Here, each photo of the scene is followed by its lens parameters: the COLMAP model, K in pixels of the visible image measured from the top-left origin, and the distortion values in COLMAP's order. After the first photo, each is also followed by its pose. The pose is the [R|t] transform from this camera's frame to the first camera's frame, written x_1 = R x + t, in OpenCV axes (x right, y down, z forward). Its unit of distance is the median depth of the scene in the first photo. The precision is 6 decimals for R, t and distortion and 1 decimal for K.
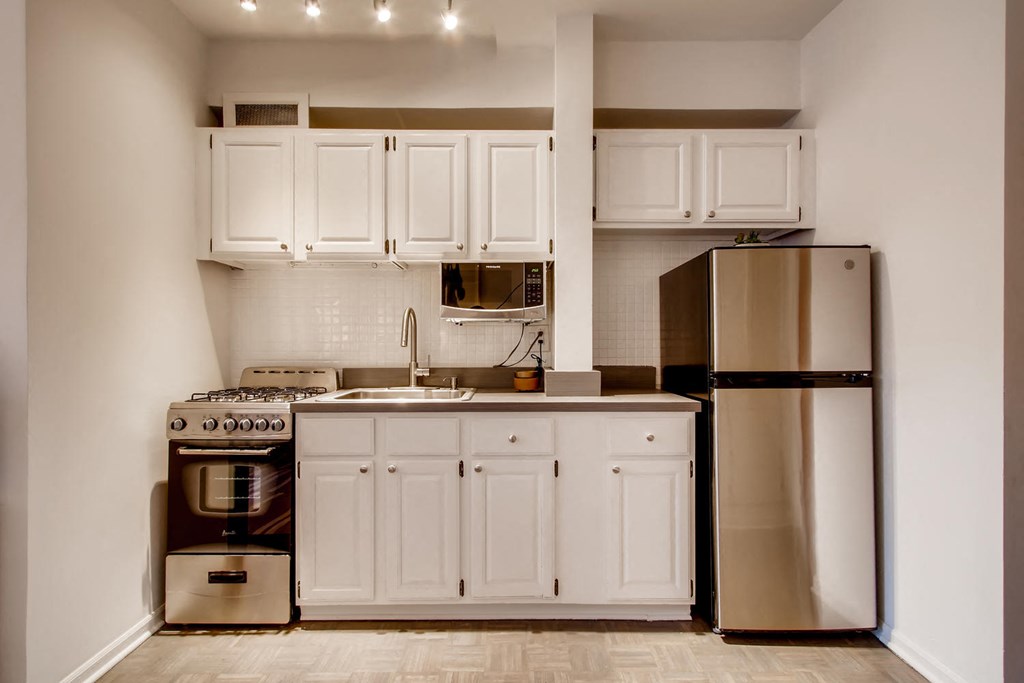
lens RADIAL K [[488.7, 0, 512.9], [0, 488.7, 349.3], [0, 0, 1]] dist [0.025753, -0.003776]
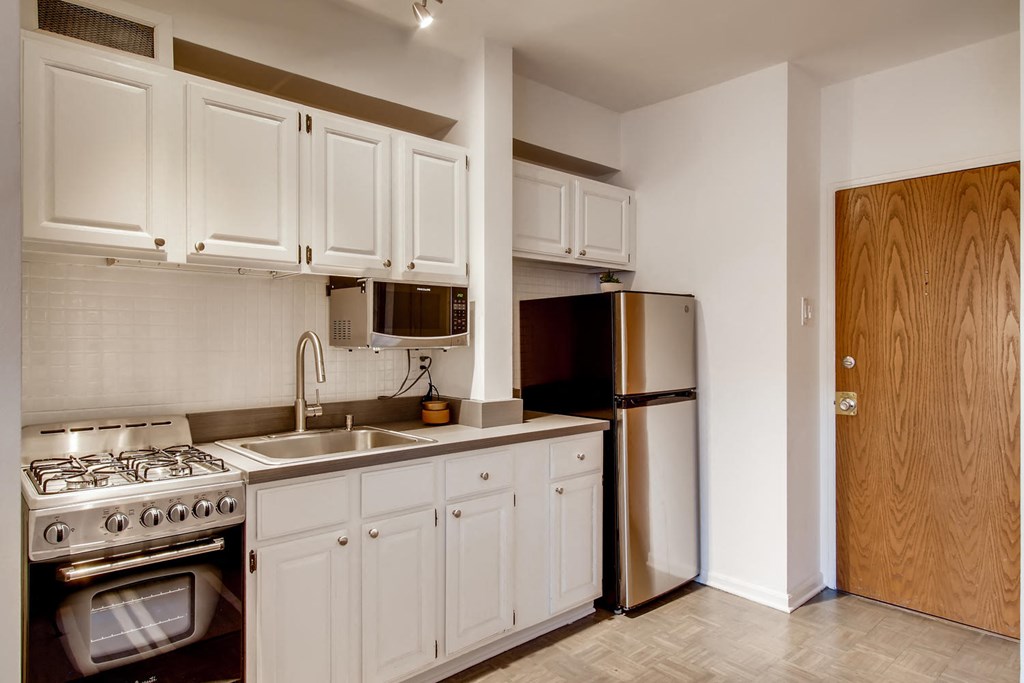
lens RADIAL K [[607.9, 0, 493.5], [0, 607.9, 351.1], [0, 0, 1]] dist [0.015039, 0.001771]
pose [[0.764369, -0.011577, 0.644675, -0.659108], [0.005577, 0.999920, 0.011343, -0.067195], [-0.644755, -0.005075, 0.764373, 0.066390]]
